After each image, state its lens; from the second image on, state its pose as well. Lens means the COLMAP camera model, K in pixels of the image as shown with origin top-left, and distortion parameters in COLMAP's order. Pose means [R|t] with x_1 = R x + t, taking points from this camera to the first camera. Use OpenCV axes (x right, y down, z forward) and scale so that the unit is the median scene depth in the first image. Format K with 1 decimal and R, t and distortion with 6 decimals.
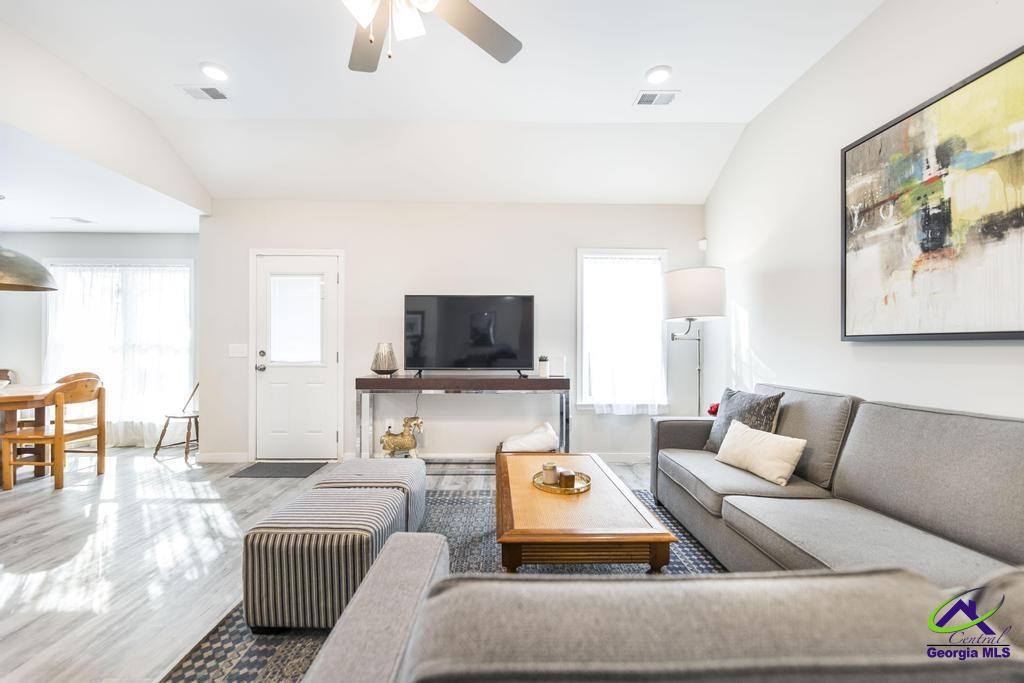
lens RADIAL K [[416.0, 0, 507.0], [0, 416.0, 345.2], [0, 0, 1]] dist [-0.003411, -0.000346]
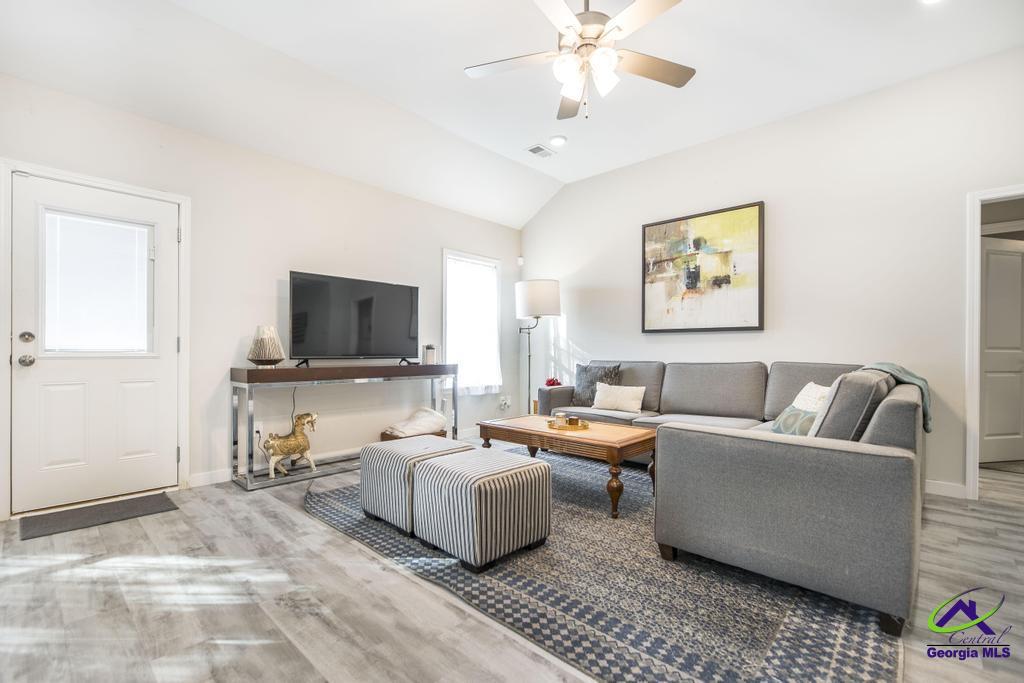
lens RADIAL K [[448.1, 0, 514.9], [0, 448.1, 352.4], [0, 0, 1]] dist [-0.000661, -0.001365]
pose [[0.691036, -0.003041, 0.722814, -0.599915], [-0.002003, 0.999979, 0.006122, 0.039153], [-0.722818, -0.005678, 0.691015, 0.041697]]
